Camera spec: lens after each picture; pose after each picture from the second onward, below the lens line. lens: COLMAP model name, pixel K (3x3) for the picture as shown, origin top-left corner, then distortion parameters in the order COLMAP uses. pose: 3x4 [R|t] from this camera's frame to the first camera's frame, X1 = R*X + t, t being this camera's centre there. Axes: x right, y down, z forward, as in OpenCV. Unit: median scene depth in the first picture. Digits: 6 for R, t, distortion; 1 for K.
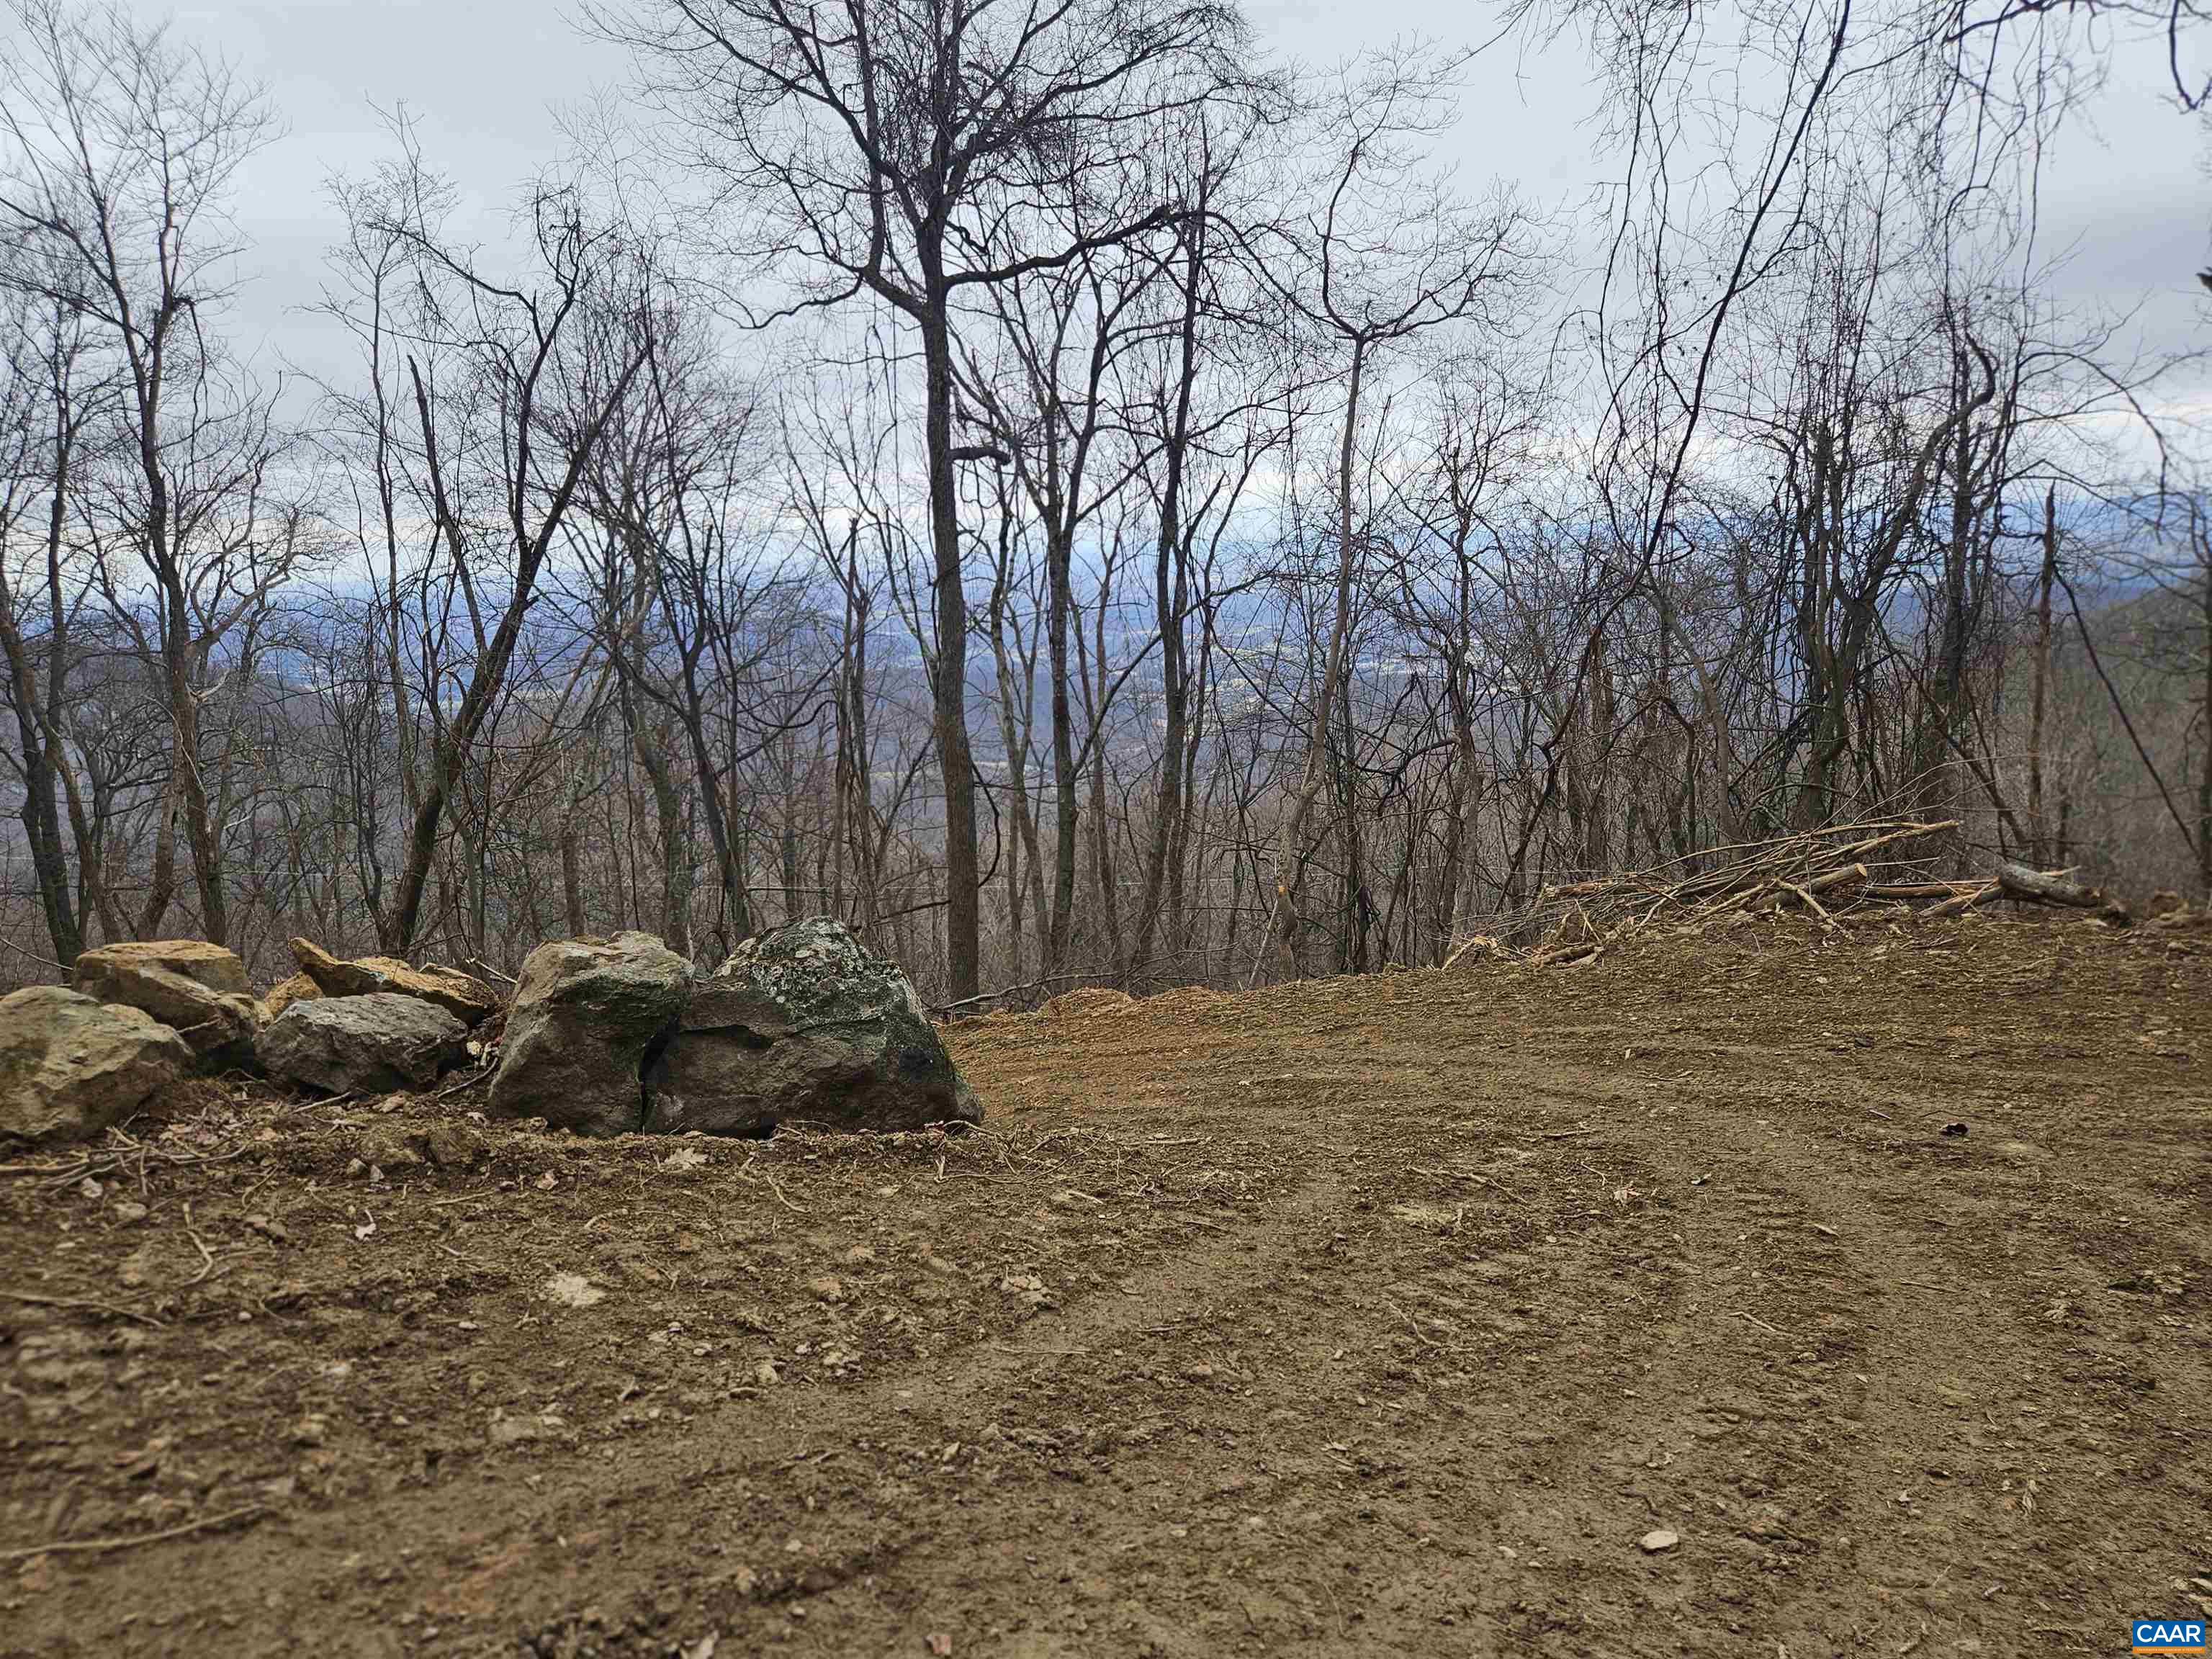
lens RADIAL K [[1419.3, 0, 1110.3], [0, 1419.3, 819.0], [0, 0, 1]] dist [0.069656, -0.056356]
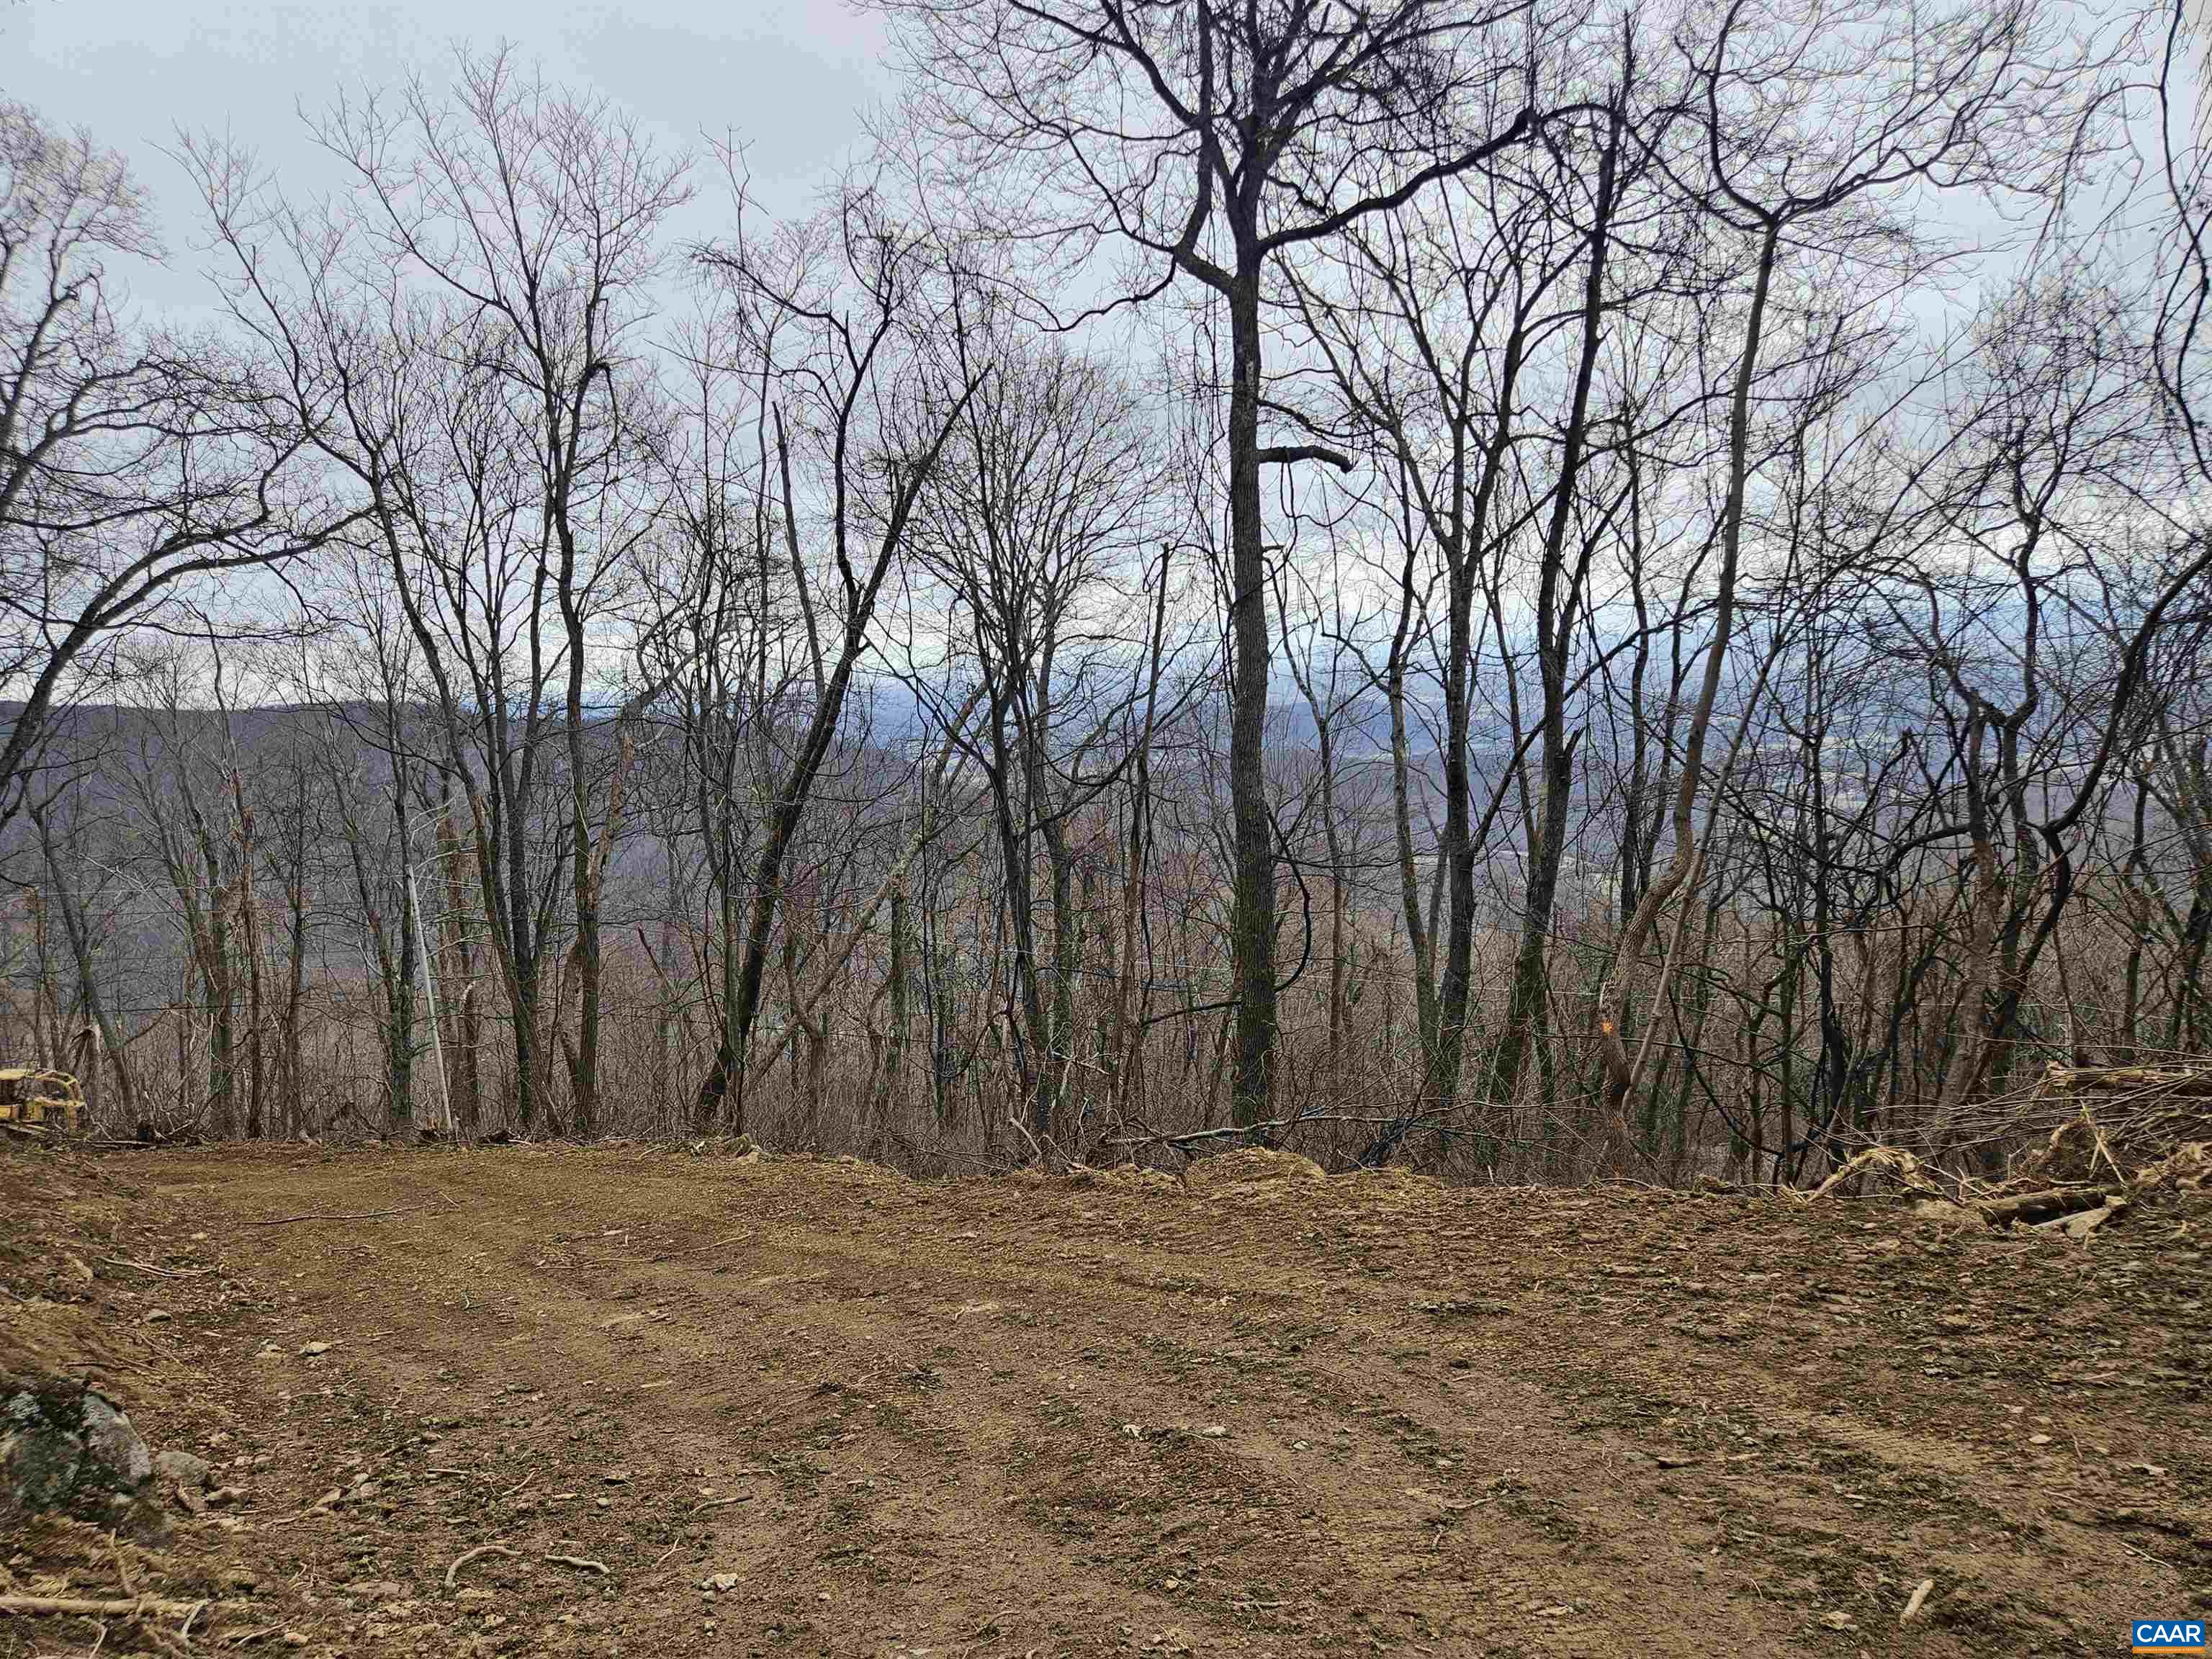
lens RADIAL K [[1419.3, 0, 1110.3], [0, 1419.3, 819.0], [0, 0, 1]] dist [0.069656, -0.056356]
pose [[0.930483, 0.037580, -0.364404, 0.104143], [-0.058803, 0.997148, -0.047317, -0.002538], [0.361586, 0.065456, 0.930038, 0.197177]]
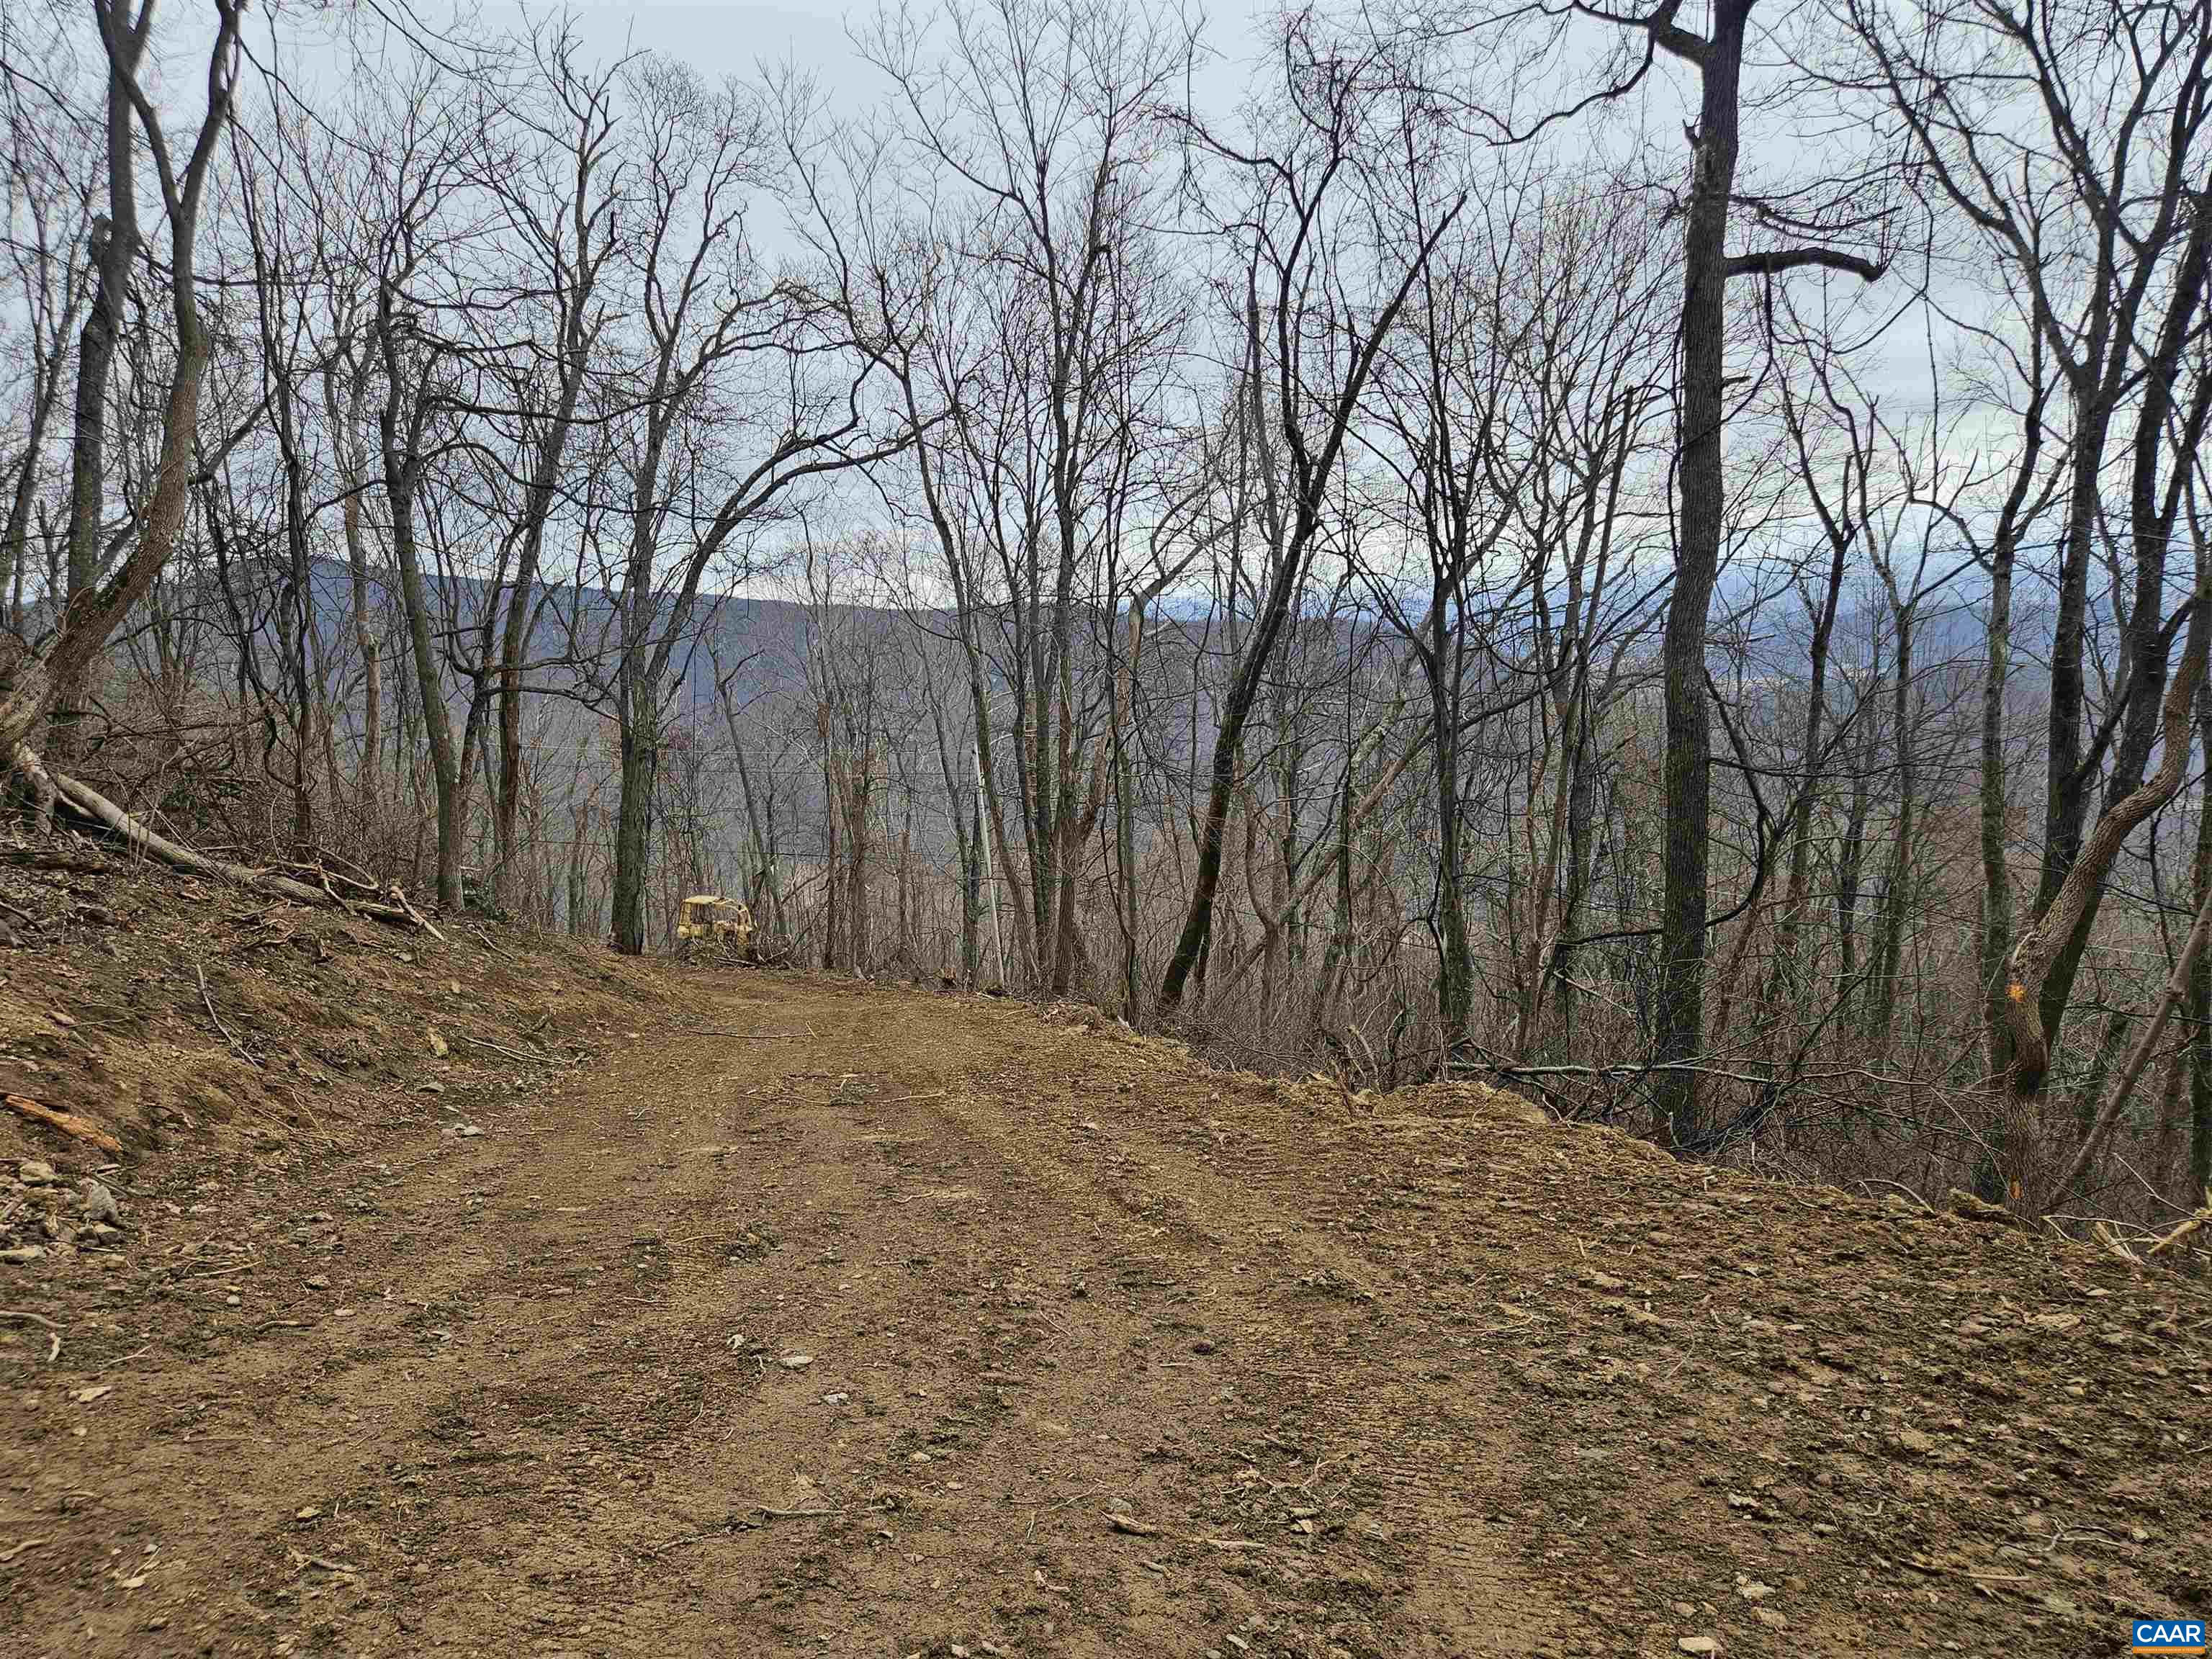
lens RADIAL K [[1441.0, 0, 1096.1], [0, 1441.0, 830.0], [0, 0, 1]] dist [0.064393, -0.059692]
pose [[0.707294, 0.123053, -0.696127, 0.166629], [-0.110228, 0.991886, 0.063338, -0.003208], [0.698272, 0.031934, 0.715119, 0.275743]]
